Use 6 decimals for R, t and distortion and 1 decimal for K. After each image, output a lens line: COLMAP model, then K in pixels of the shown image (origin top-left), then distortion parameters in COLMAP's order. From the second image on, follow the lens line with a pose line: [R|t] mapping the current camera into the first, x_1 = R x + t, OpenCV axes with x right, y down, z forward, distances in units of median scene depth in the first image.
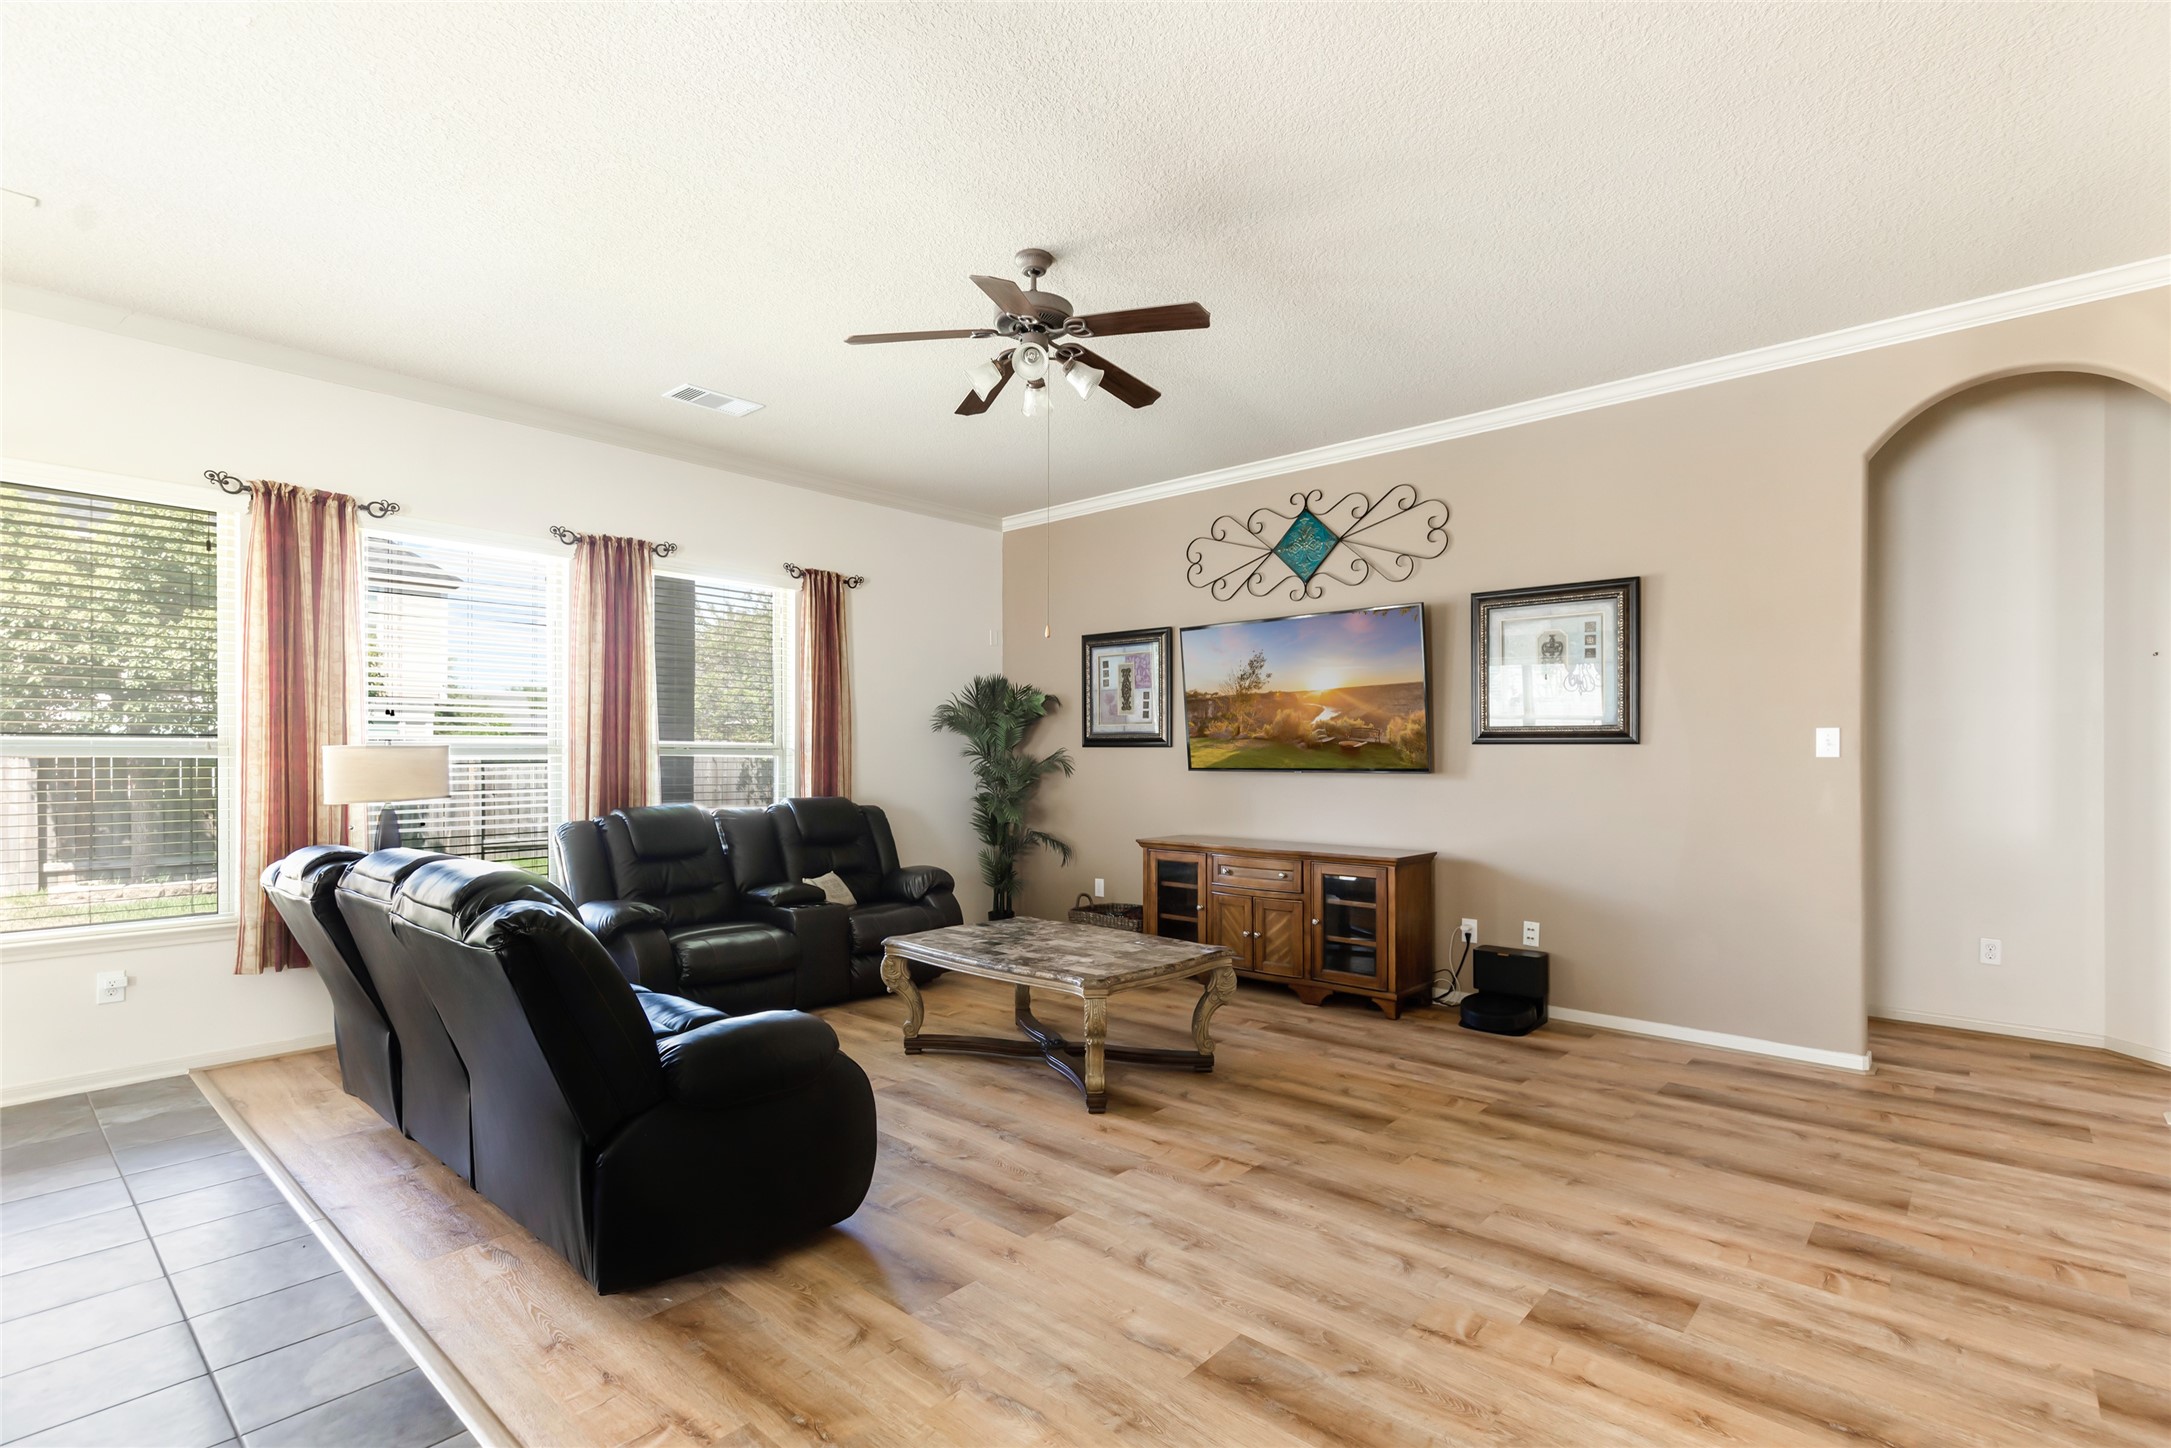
lens RADIAL K [[1000.5, 0, 1087.3], [0, 1000.5, 751.7], [0, 0, 1]] dist [-0.000051, 0.000005]
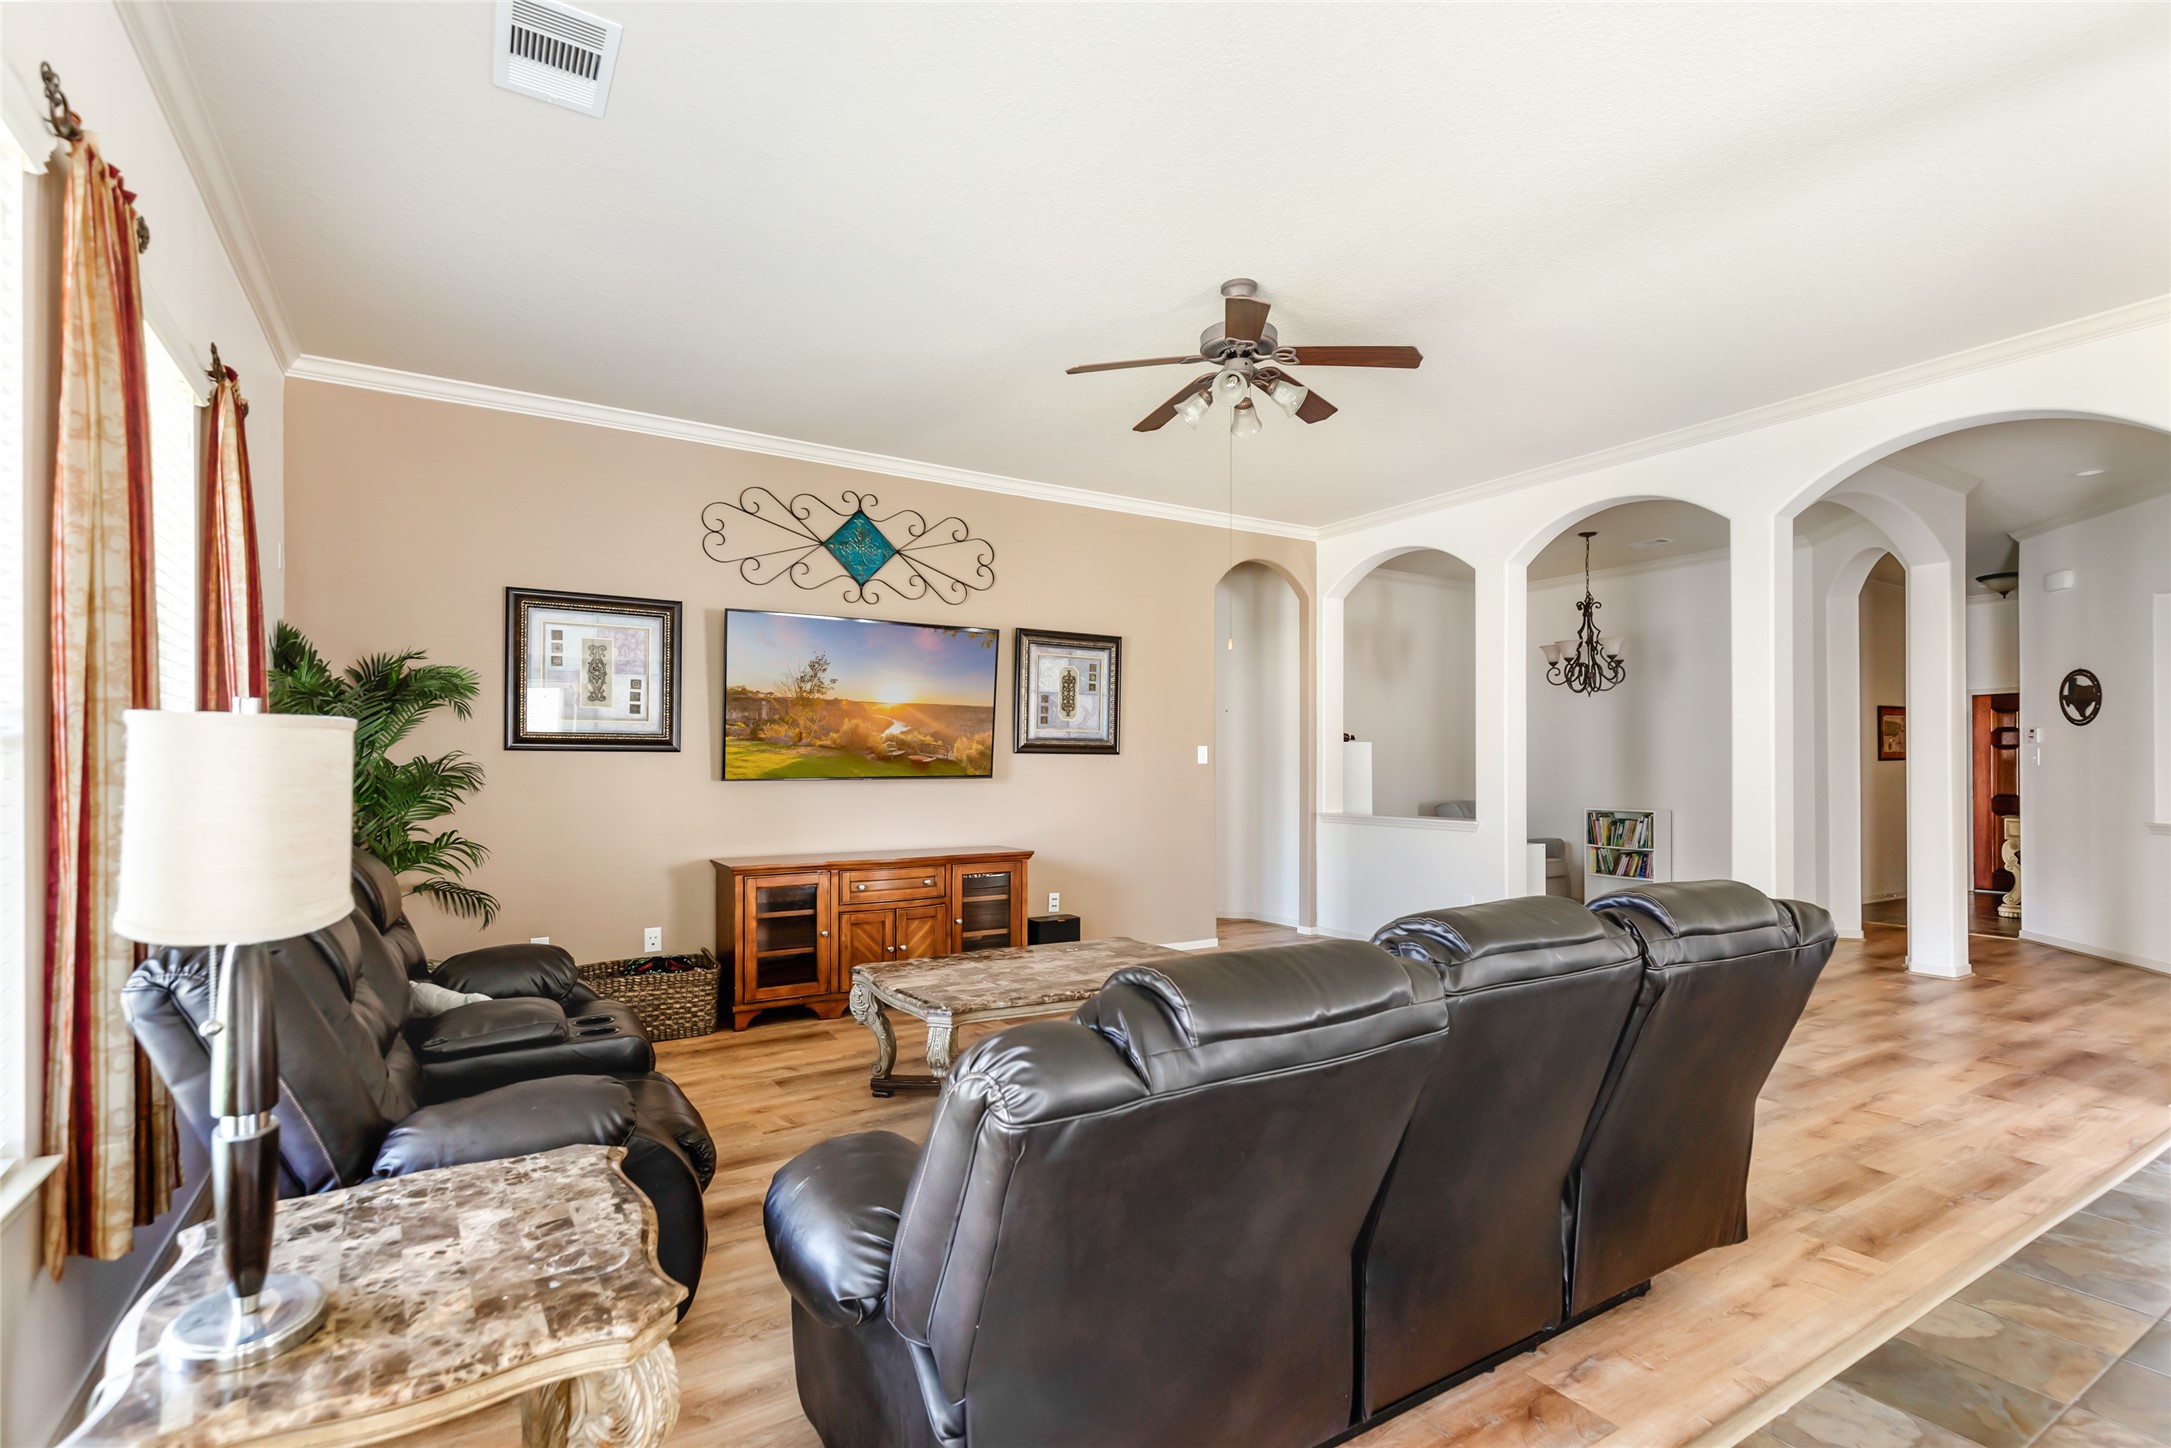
lens RADIAL K [[1000.5, 0, 1087.3], [0, 1000.5, 751.7], [0, 0, 1]] dist [-0.000051, 0.000005]
pose [[0.282599, 0.011019, 0.959175, -0.659147], [-0.004298, 0.999939, -0.010221, 0.002252], [-0.959228, -0.001234, 0.282629, 0.513343]]
